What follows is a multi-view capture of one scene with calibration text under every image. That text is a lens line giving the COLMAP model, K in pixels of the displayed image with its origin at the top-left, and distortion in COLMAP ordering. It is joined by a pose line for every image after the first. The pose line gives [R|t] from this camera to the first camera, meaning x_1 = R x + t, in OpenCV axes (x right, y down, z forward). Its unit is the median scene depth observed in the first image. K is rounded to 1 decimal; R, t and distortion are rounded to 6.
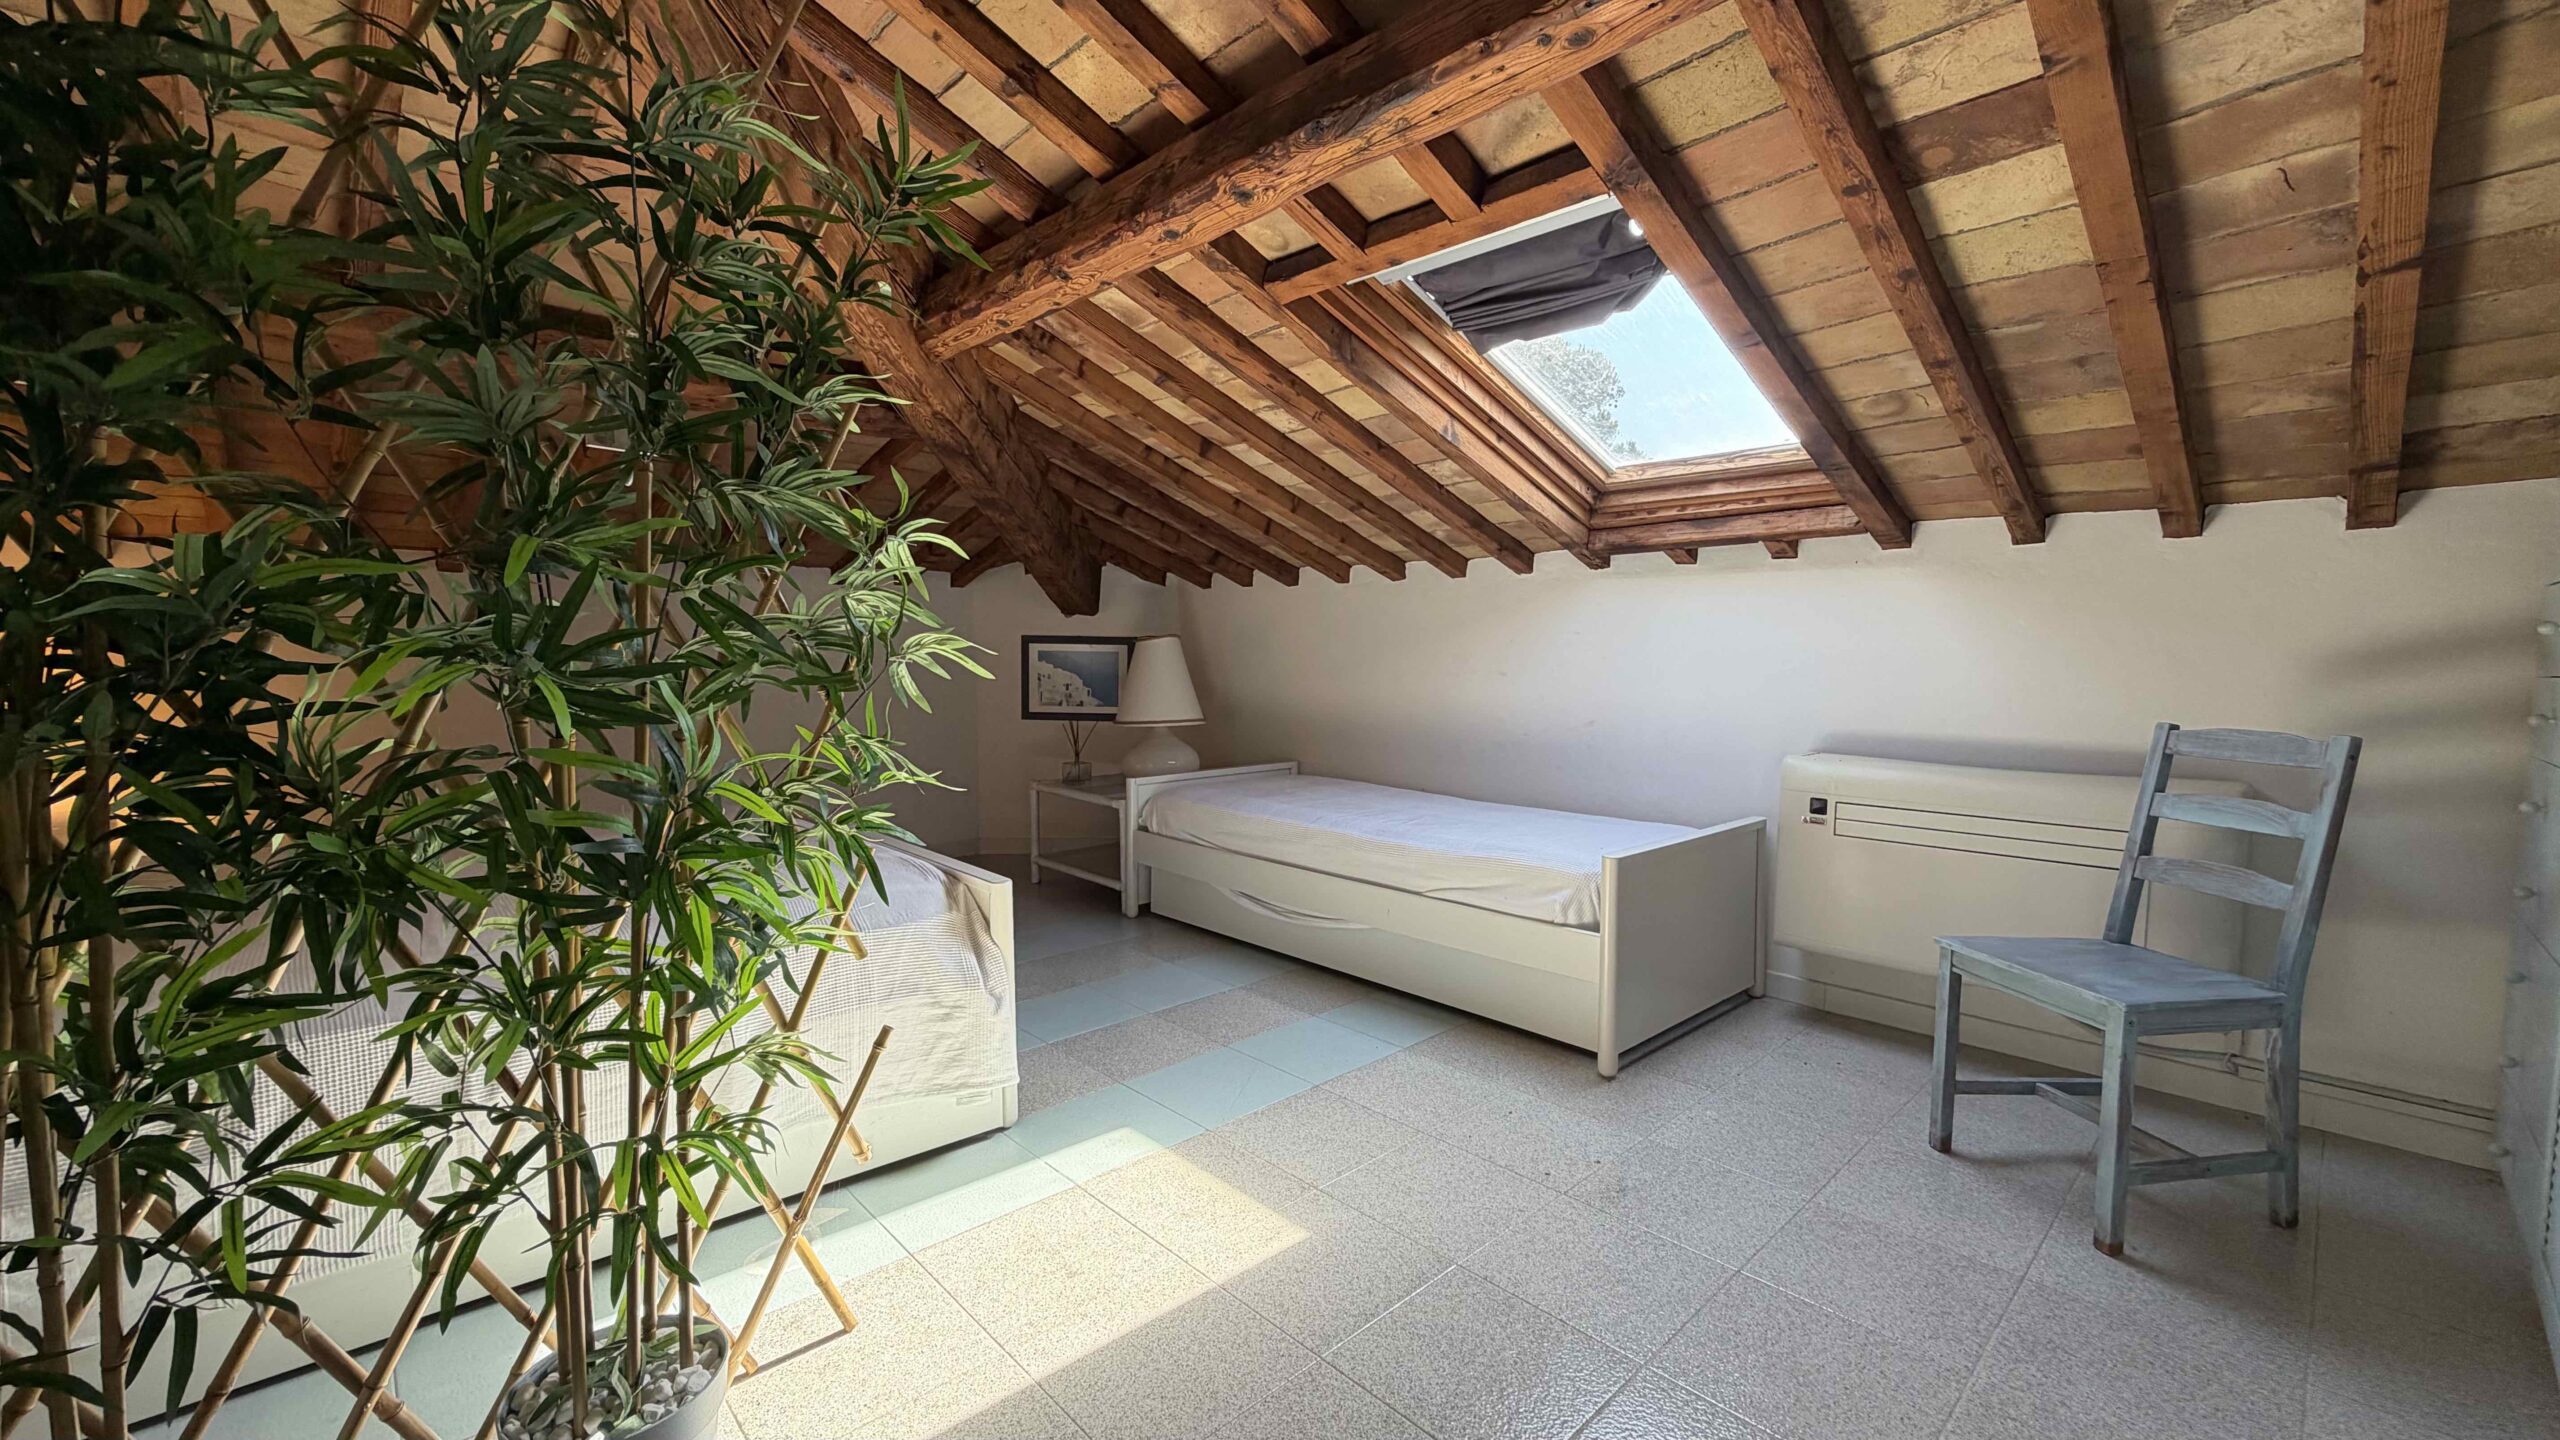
lens RADIAL K [[1016.8, 0, 1276.7], [0, 1016.8, 724.6], [0, 0, 1]] dist [-0.000734, 0.000052]
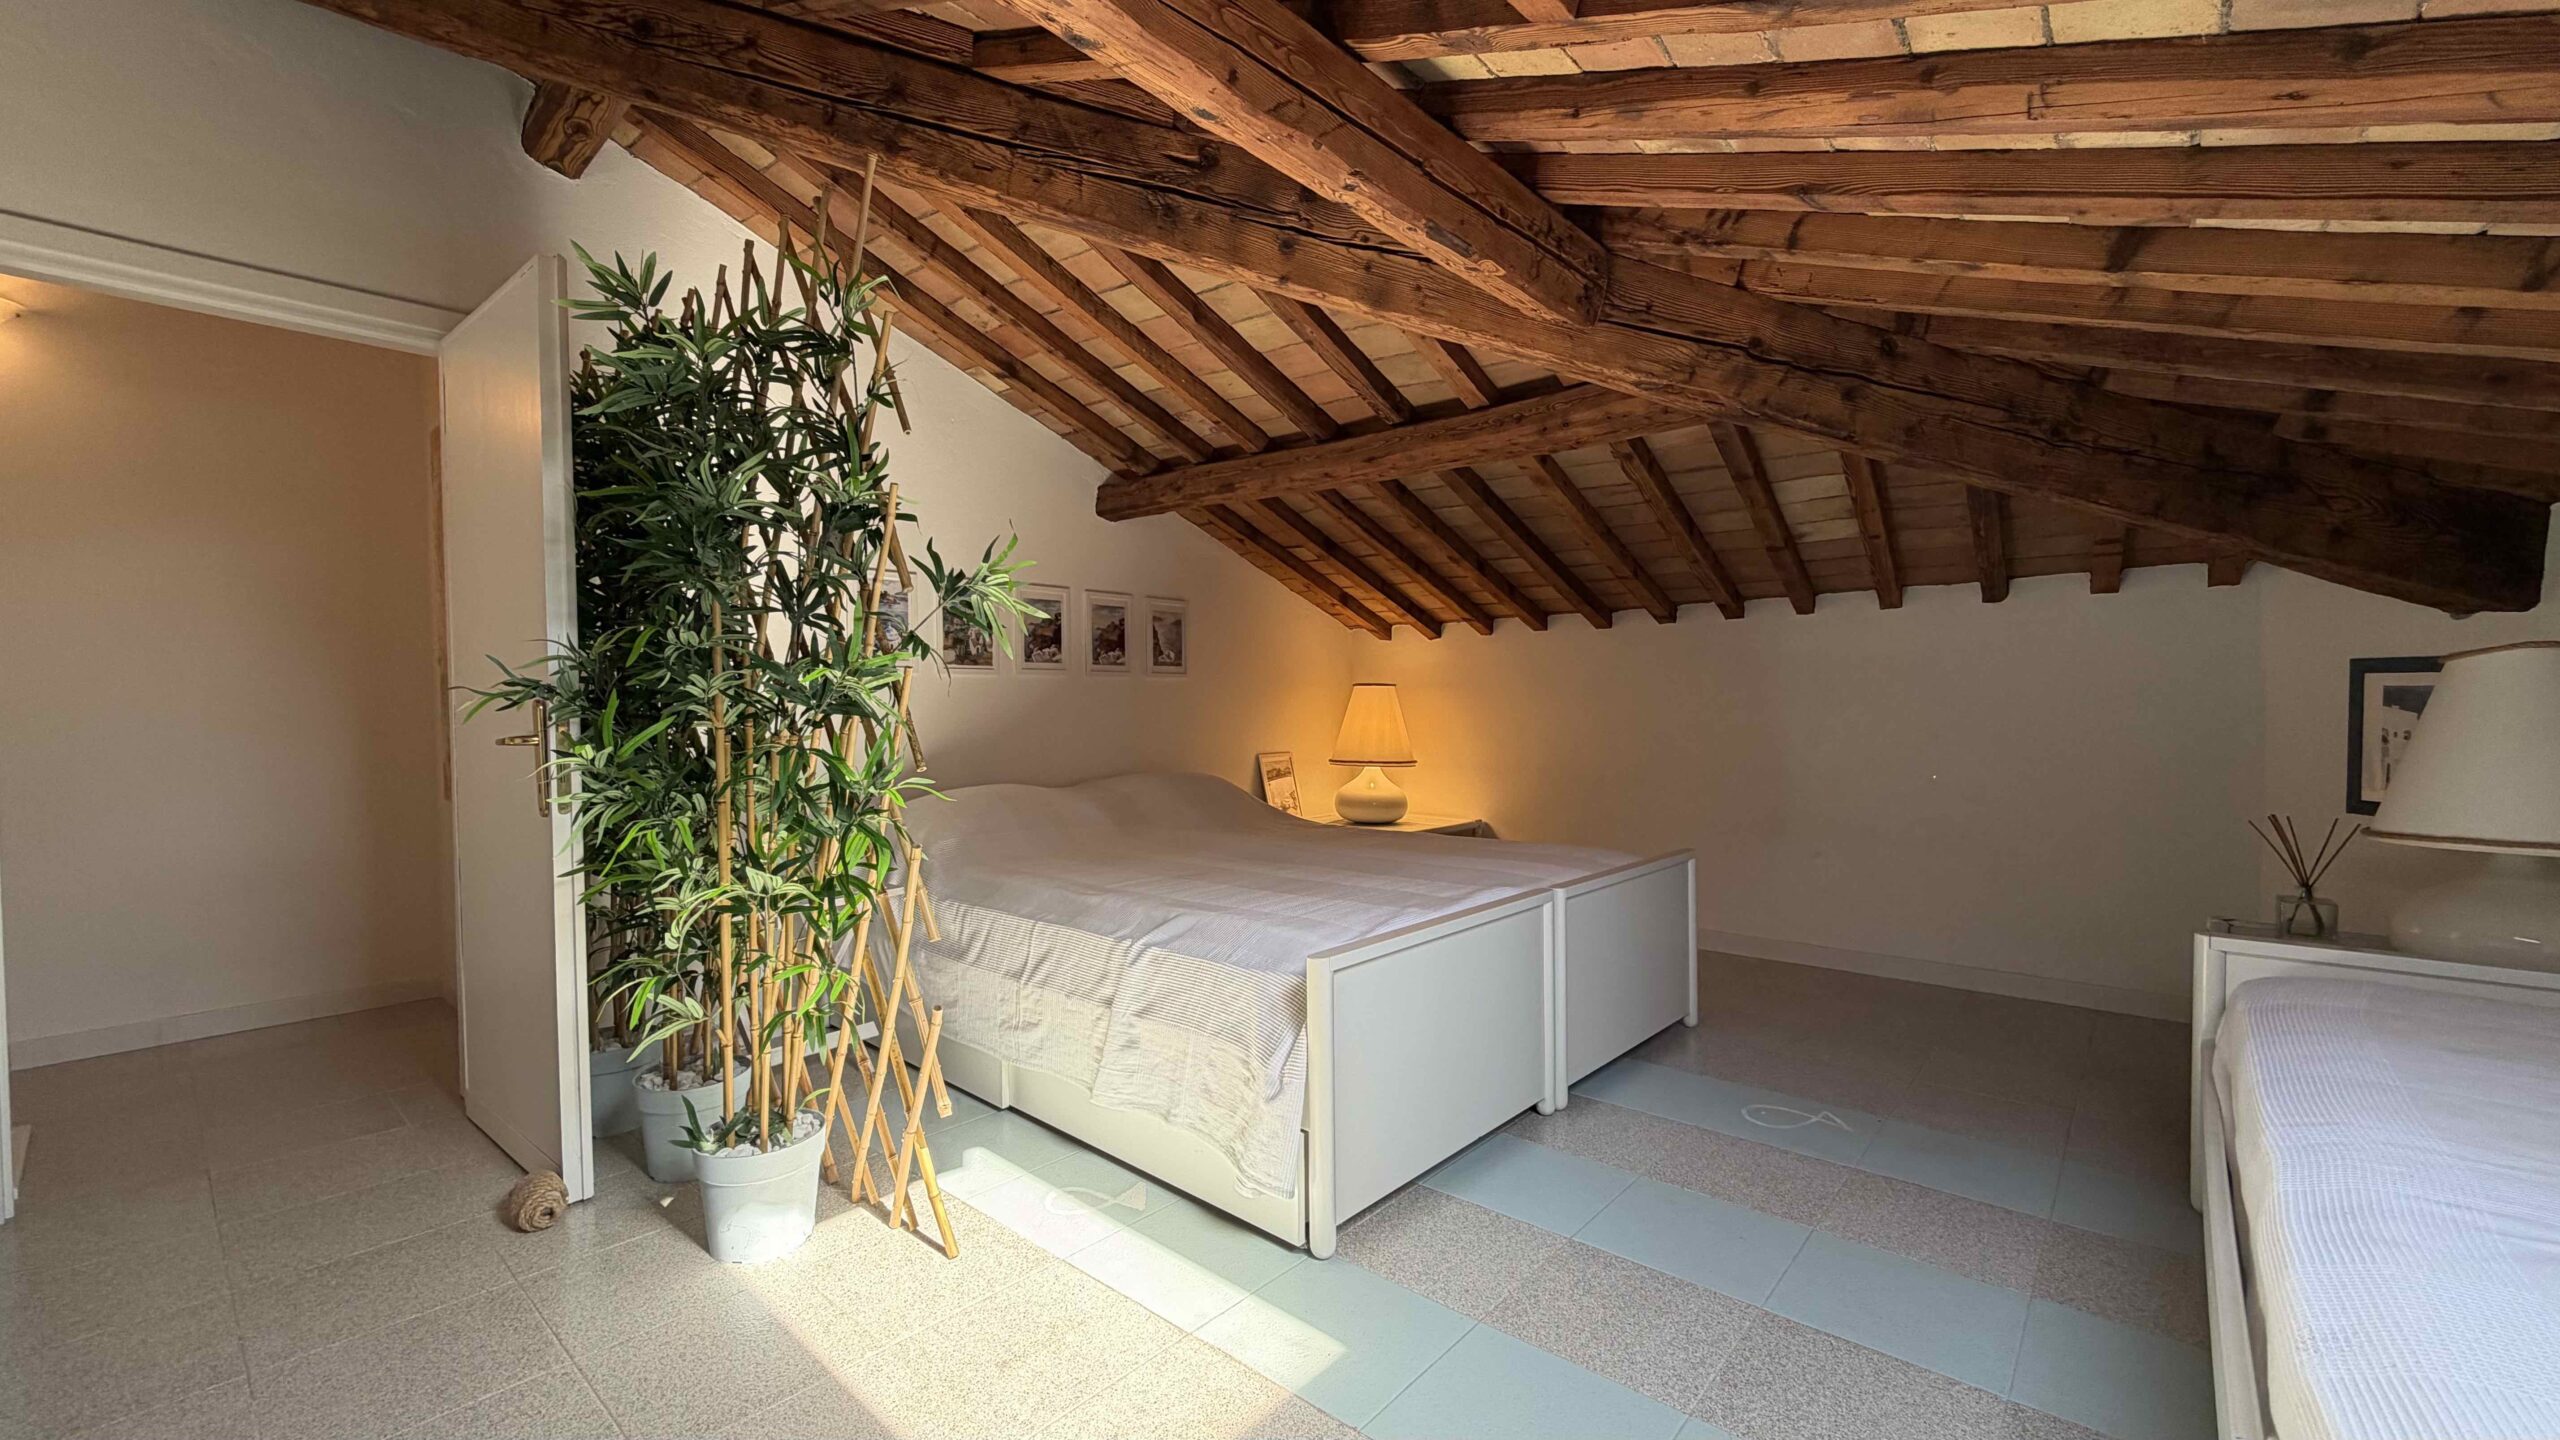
lens RADIAL K [[1016.8, 0, 1276.7], [0, 1016.8, 724.6], [0, 0, 1]] dist [-0.000734, 0.000052]
pose [[0.097688, 0.028087, -0.994821, 0.279315], [-0.074708, 0.996988, 0.020812, -0.023988], [0.992409, 0.072288, 0.099492, 0.439820]]
